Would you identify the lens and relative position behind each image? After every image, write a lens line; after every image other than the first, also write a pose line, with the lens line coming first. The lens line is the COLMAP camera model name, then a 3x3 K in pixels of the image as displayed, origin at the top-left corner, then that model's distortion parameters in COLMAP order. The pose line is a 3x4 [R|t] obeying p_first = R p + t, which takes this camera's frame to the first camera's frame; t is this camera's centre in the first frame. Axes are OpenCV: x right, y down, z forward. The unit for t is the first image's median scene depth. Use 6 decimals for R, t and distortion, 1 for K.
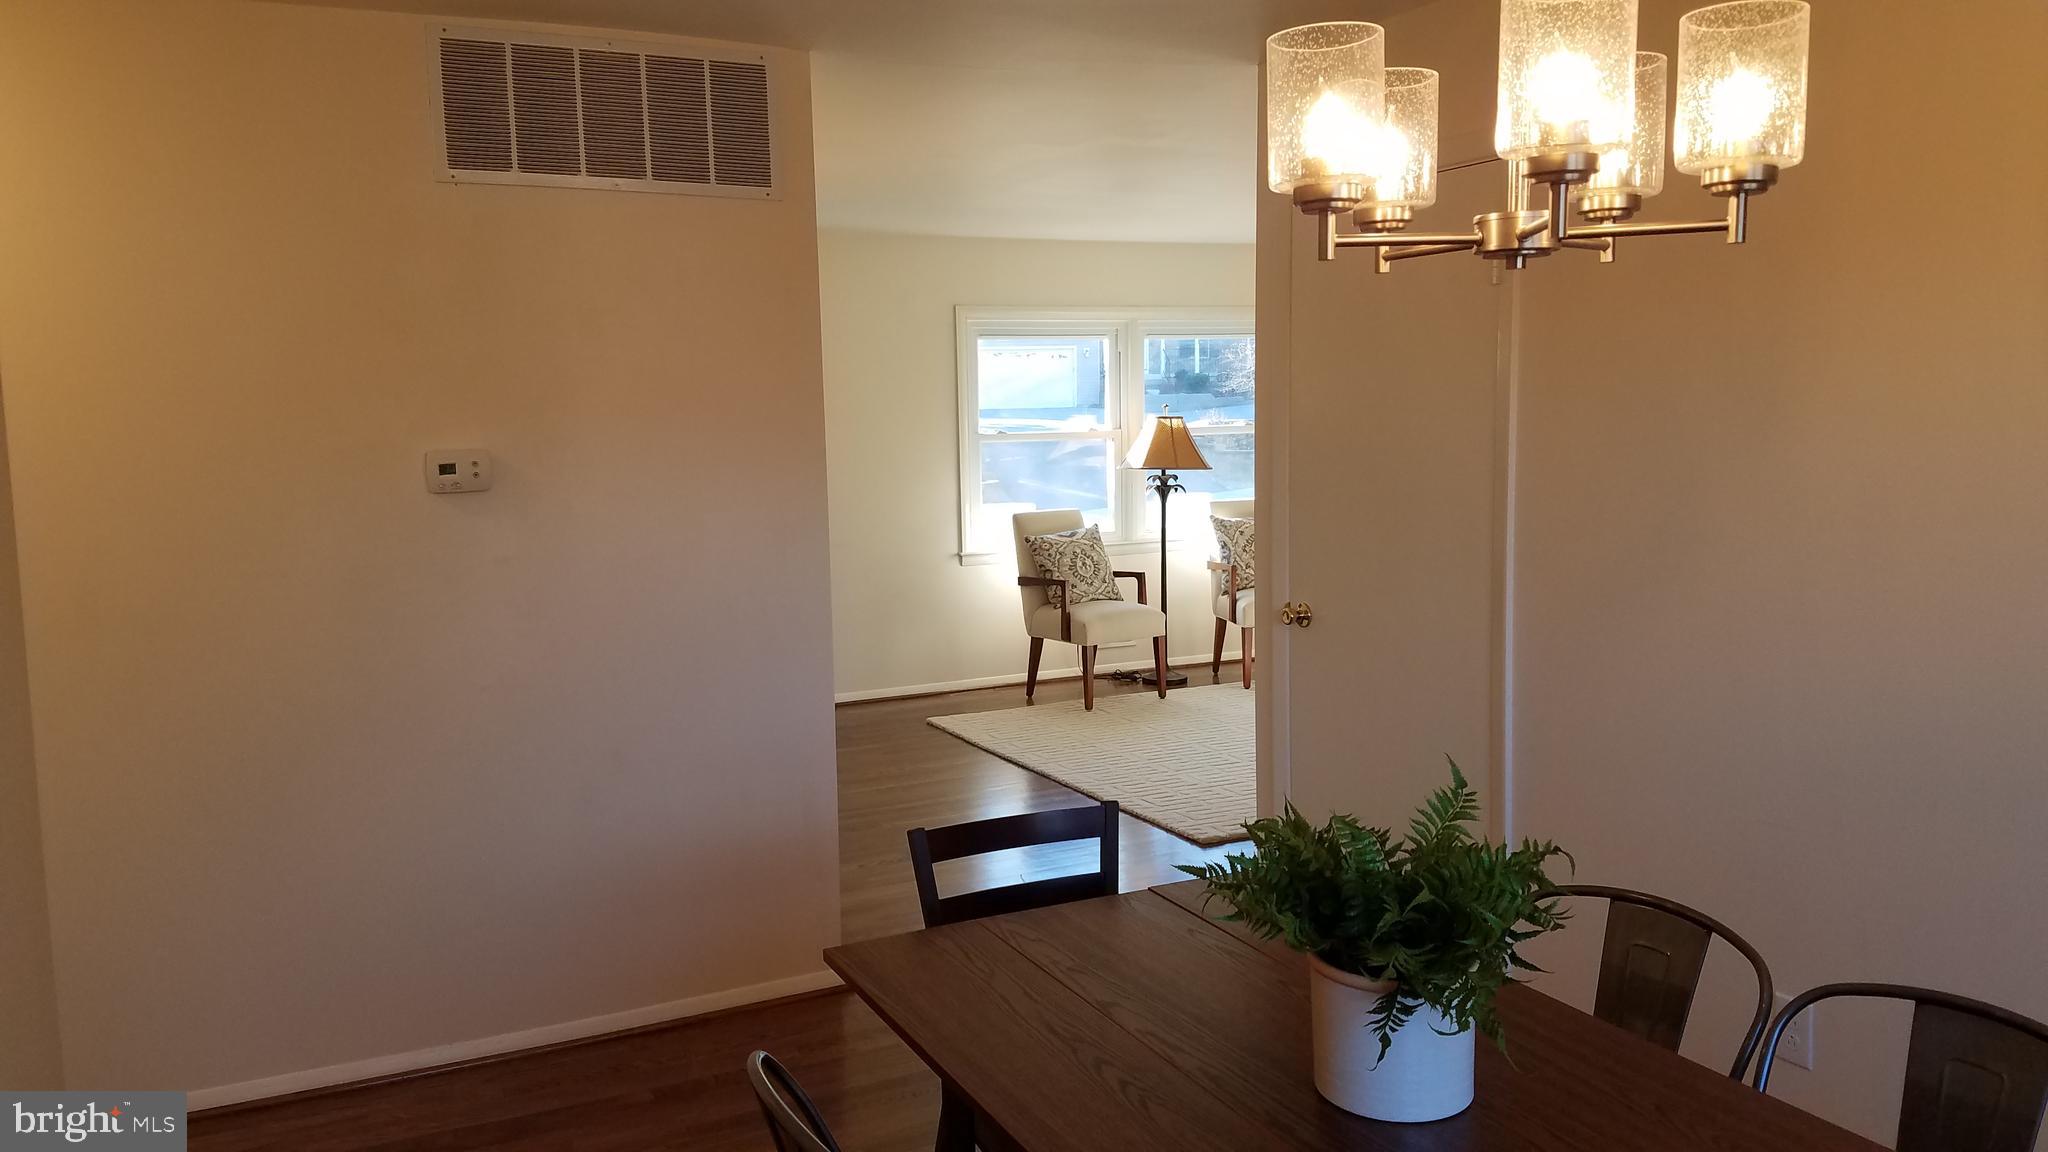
lens RADIAL K [[1543.5, 0, 1024.0], [0, 1543.5, 576.0], [0, 0, 1]] dist [0.143336, -0.200043]
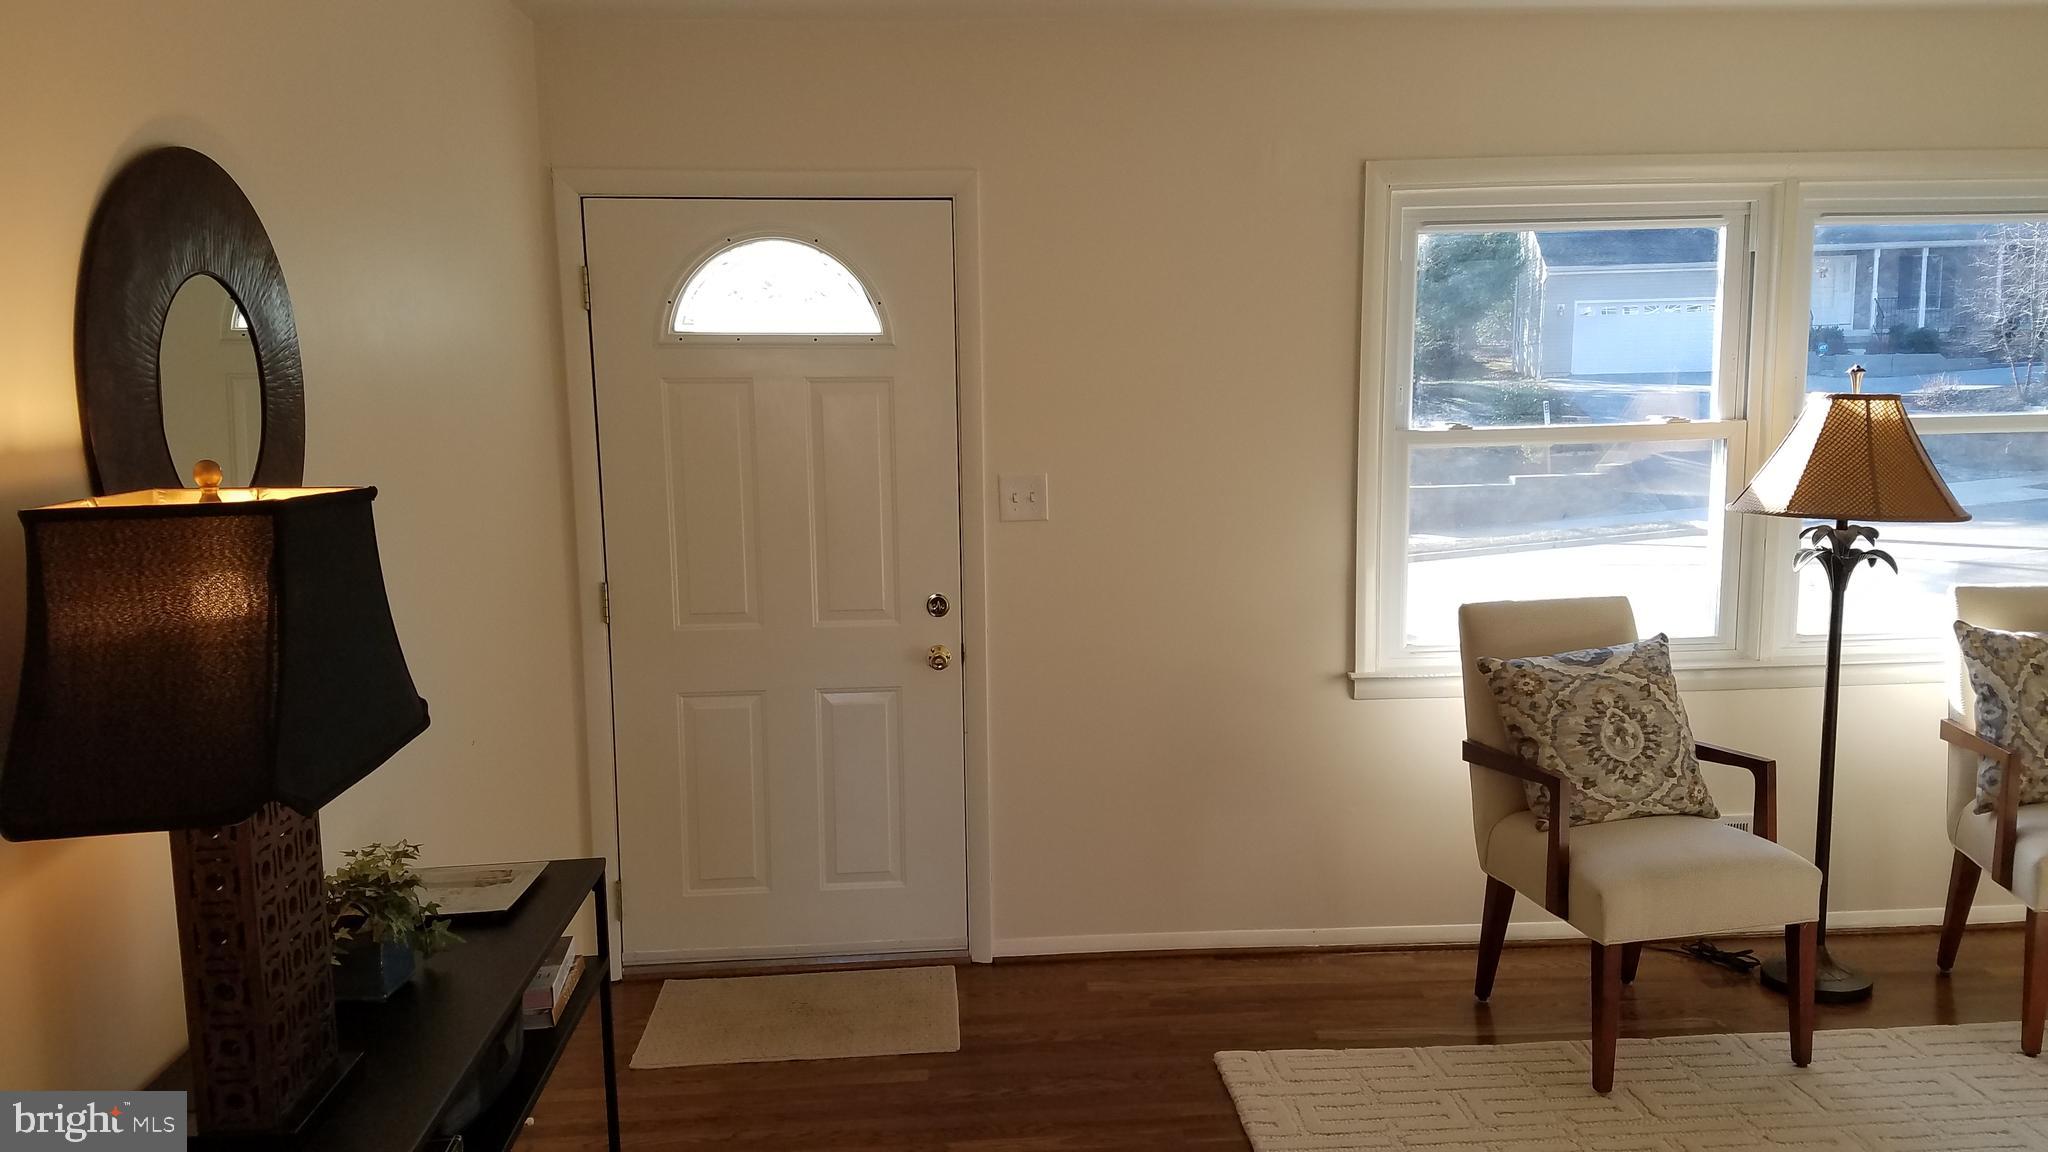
lens RADIAL K [[1543.5, 0, 1024.0], [0, 1543.5, 576.0], [0, 0, 1]] dist [0.143336, -0.200043]
pose [[0.921472, 0.057378, -0.384184, 0.049022], [-0.048516, 0.998286, 0.032727, -0.055174], [0.385404, -0.011518, 0.922676, 0.491202]]
